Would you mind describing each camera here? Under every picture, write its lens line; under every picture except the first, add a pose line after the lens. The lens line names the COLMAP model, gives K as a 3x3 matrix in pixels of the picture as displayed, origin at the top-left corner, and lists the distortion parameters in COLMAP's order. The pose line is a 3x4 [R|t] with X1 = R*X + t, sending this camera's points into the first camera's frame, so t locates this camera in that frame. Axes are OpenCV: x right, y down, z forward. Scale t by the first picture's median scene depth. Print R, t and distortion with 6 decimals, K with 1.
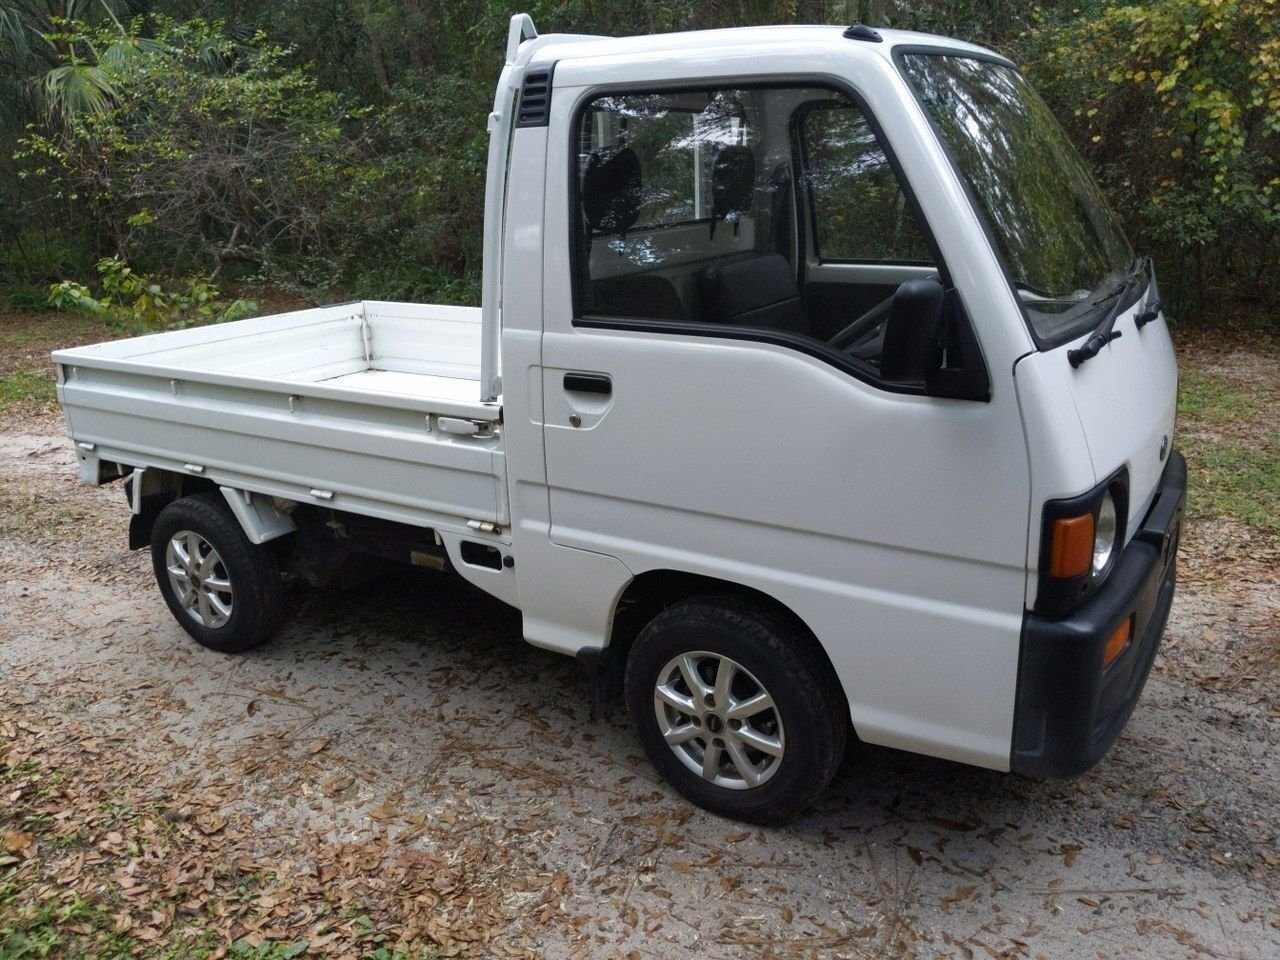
lens RADIAL K [[1033.6, 0, 635.3], [0, 1033.6, 477.8], [0, 0, 1]] dist [0.072055, -0.133141]
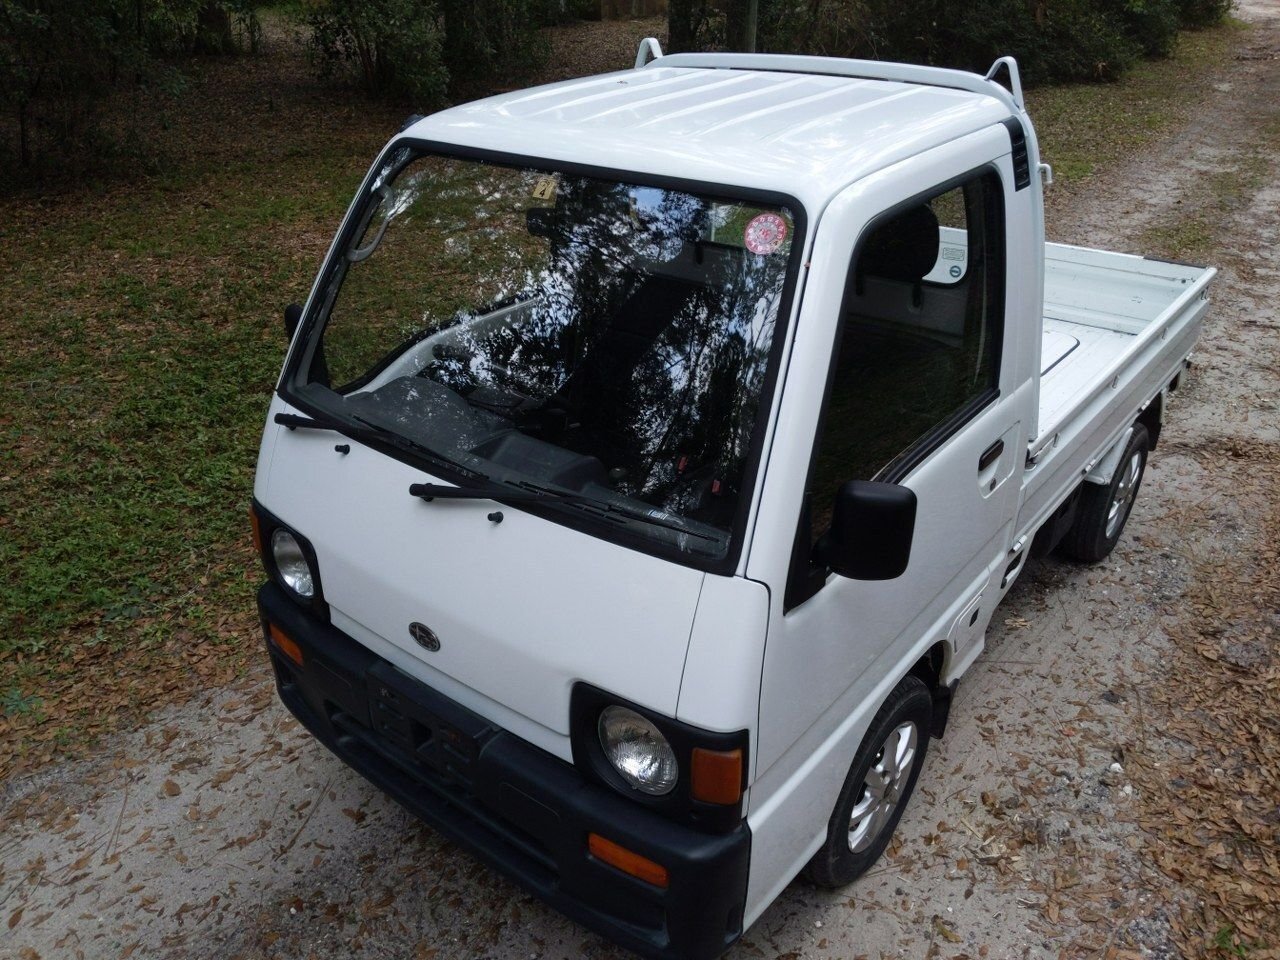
lens RADIAL K [[1032.4, 0, 627.8], [0, 1032.4, 494.4], [0, 0, 1]] dist [0.060860, -0.112229]
pose [[-0.109634, 0.501229, -0.858341, 1.066055], [-0.277067, 0.813909, 0.510672, -0.563366], [0.954575, 0.293805, 0.049642, 0.976495]]
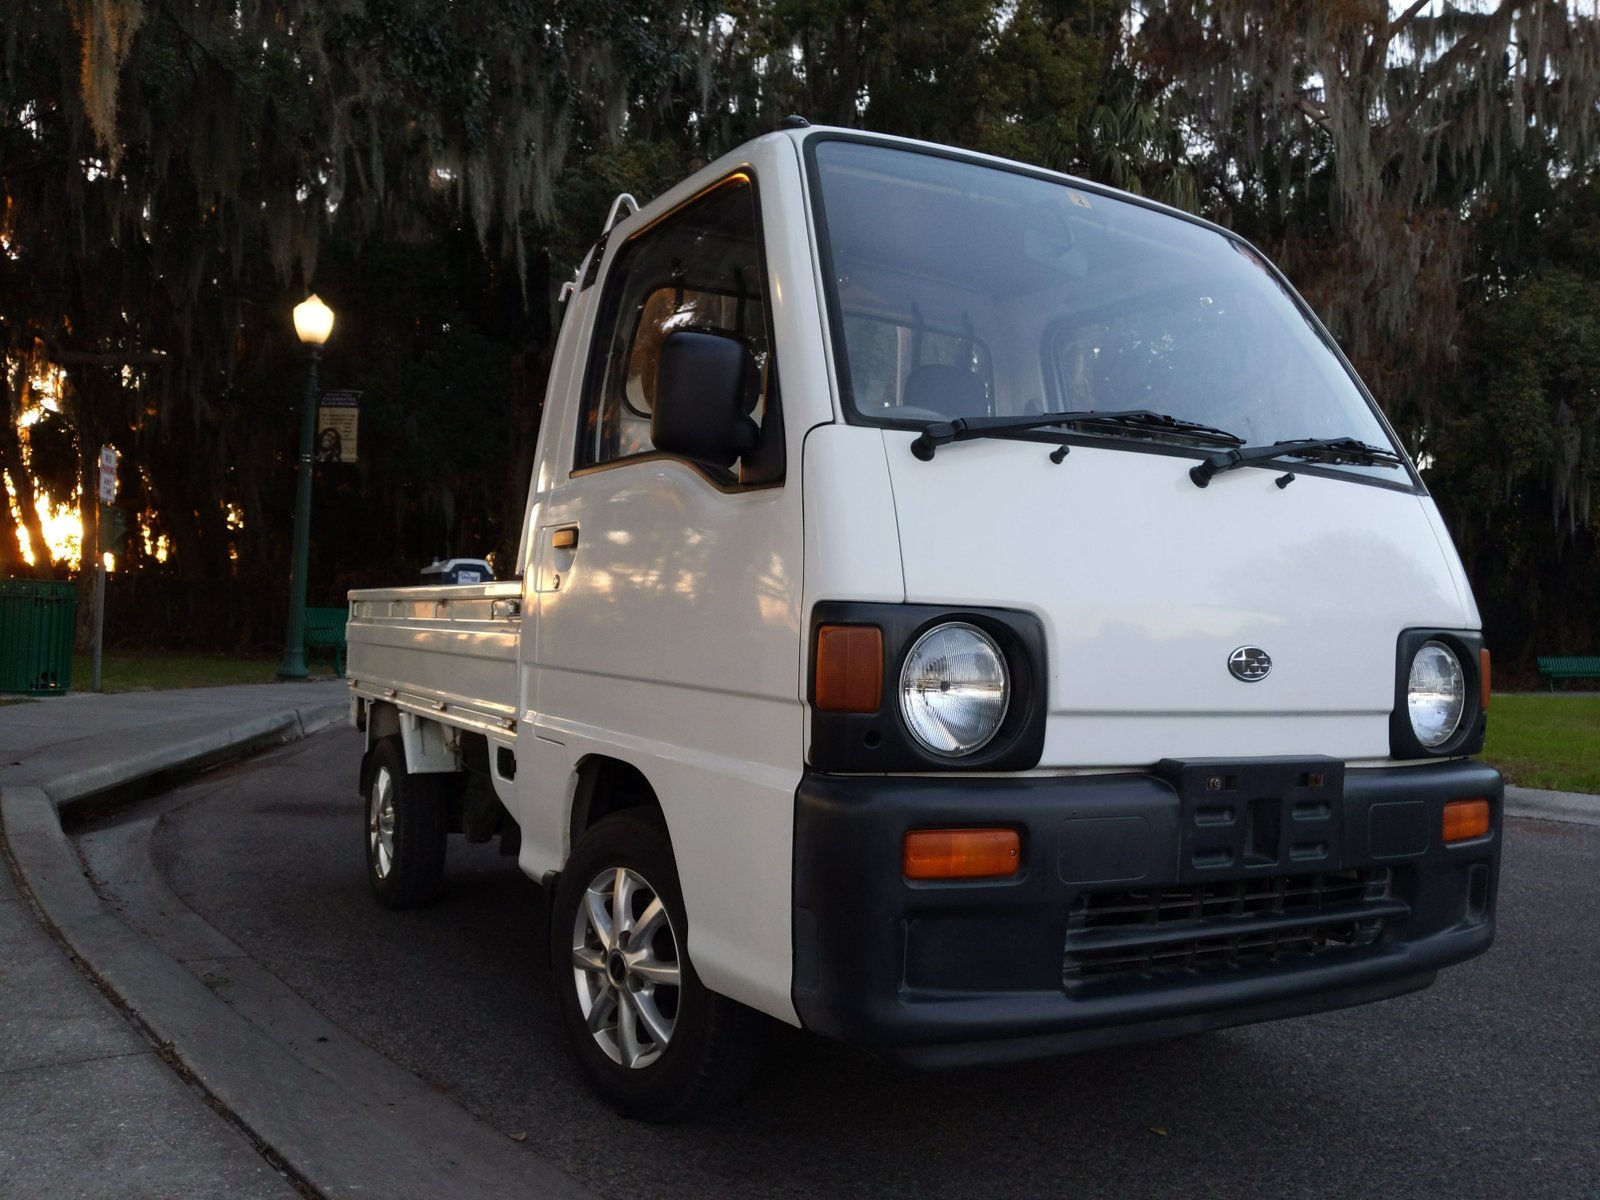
lens RADIAL K [[1292.2, 0, 796.3], [0, 1292.2, 610.4], [0, 0, 1]] dist [0.054518, -0.125813]
pose [[0.882616, 0.055591, -0.466797, 0.571932], [-0.194894, 0.946898, -0.255737, 0.187554], [0.427792, 0.316693, 0.846581, 0.145768]]
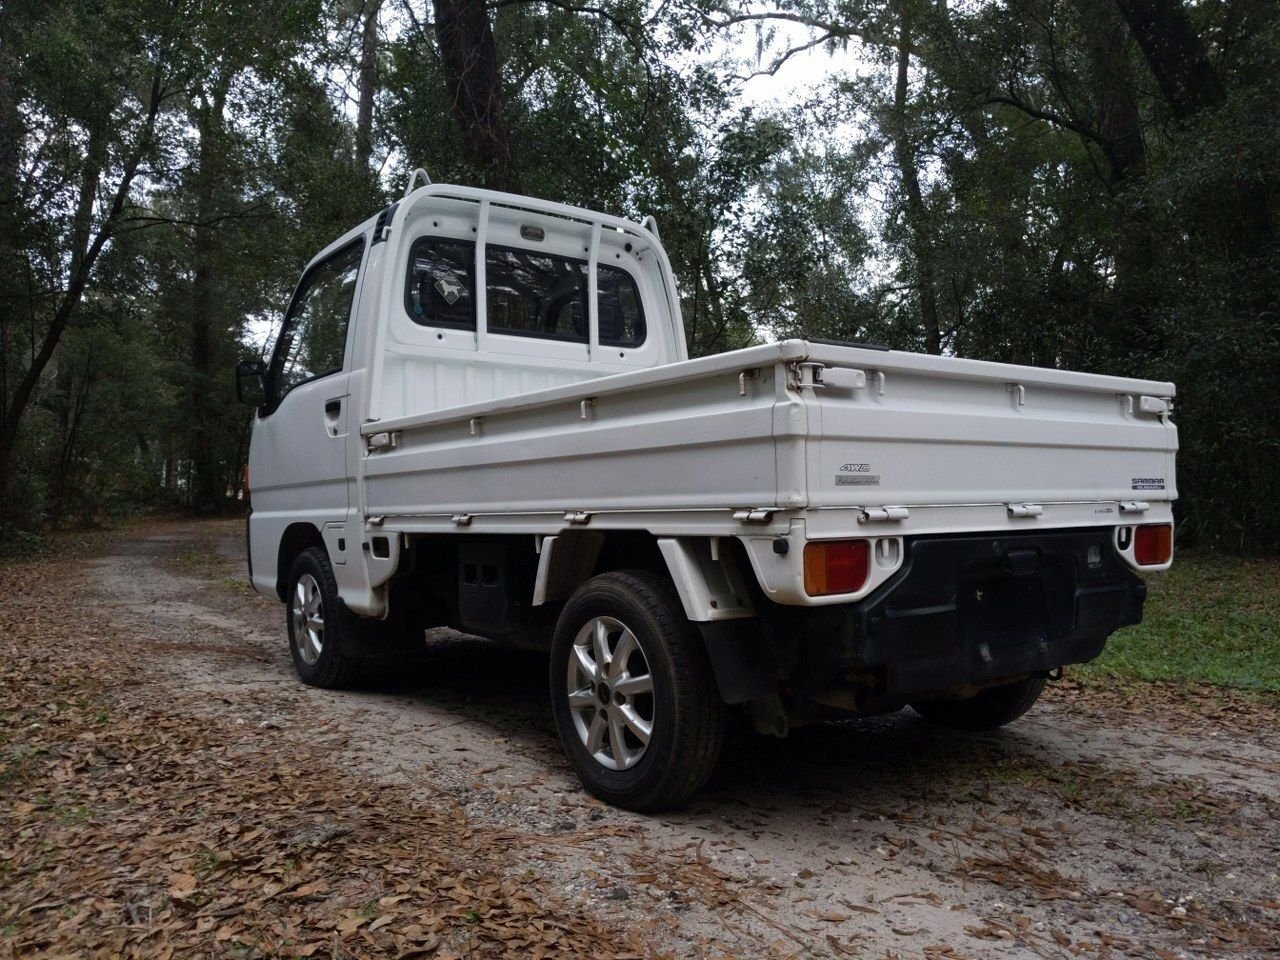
lens RADIAL K [[1032.4, 0, 627.8], [0, 1032.4, 494.4], [0, 0, 1]] dist [0.060860, -0.112229]
pose [[-0.933581, 0.057687, 0.353694, -0.602770], [0.153083, 0.956576, 0.248049, -0.392875], [-0.324026, 0.285719, -0.901872, 2.461339]]
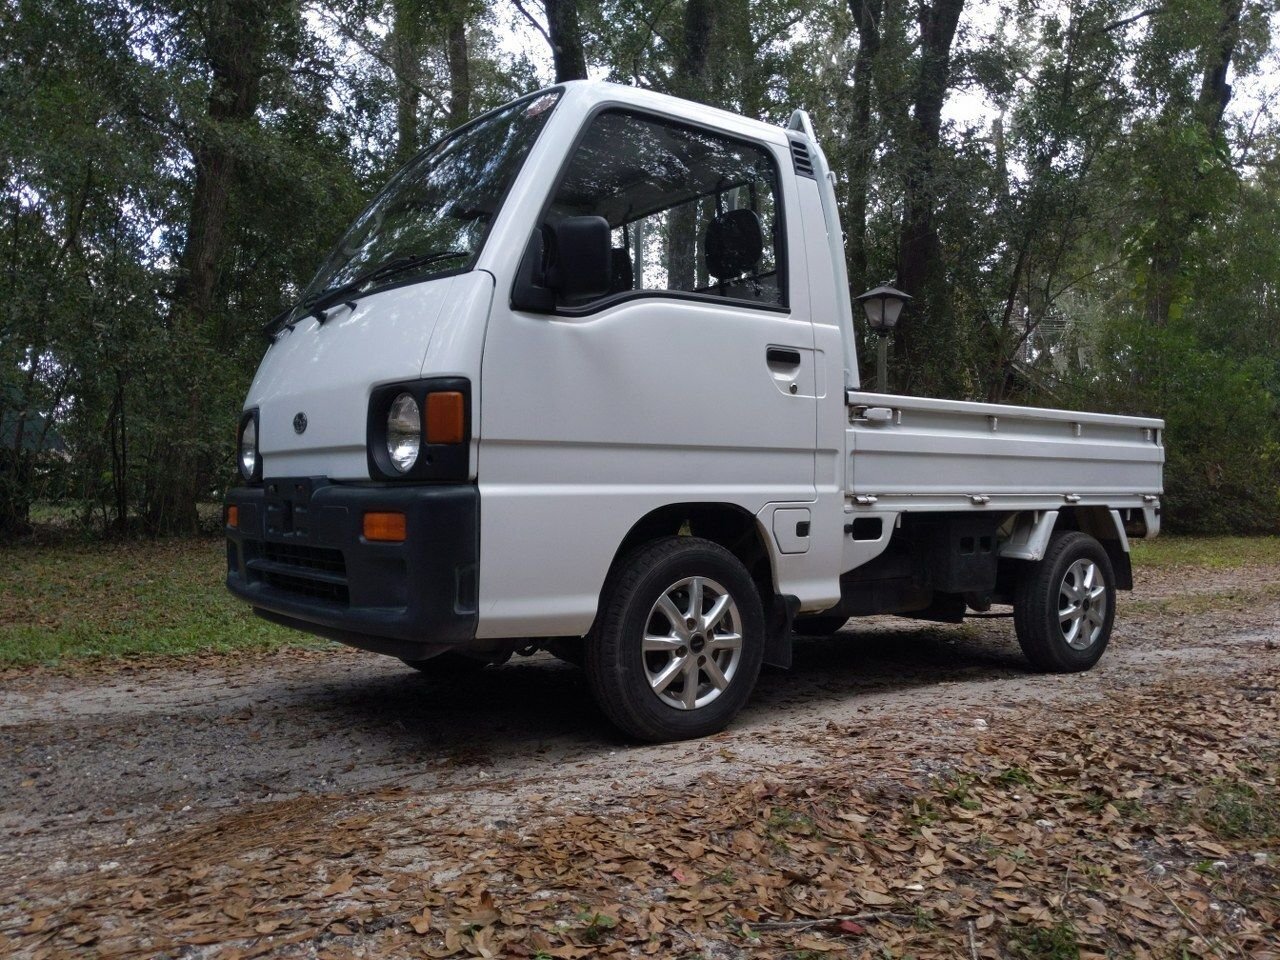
lens RADIAL K [[1036.4, 0, 645.4], [0, 1036.4, 515.1], [0, 0, 1]] dist [0.066023, -0.117765]
pose [[-0.322104, 0.050197, -0.945372, 1.338469], [-0.263471, 0.954389, 0.140445, -0.177019], [0.909303, 0.294316, -0.294187, 1.546852]]
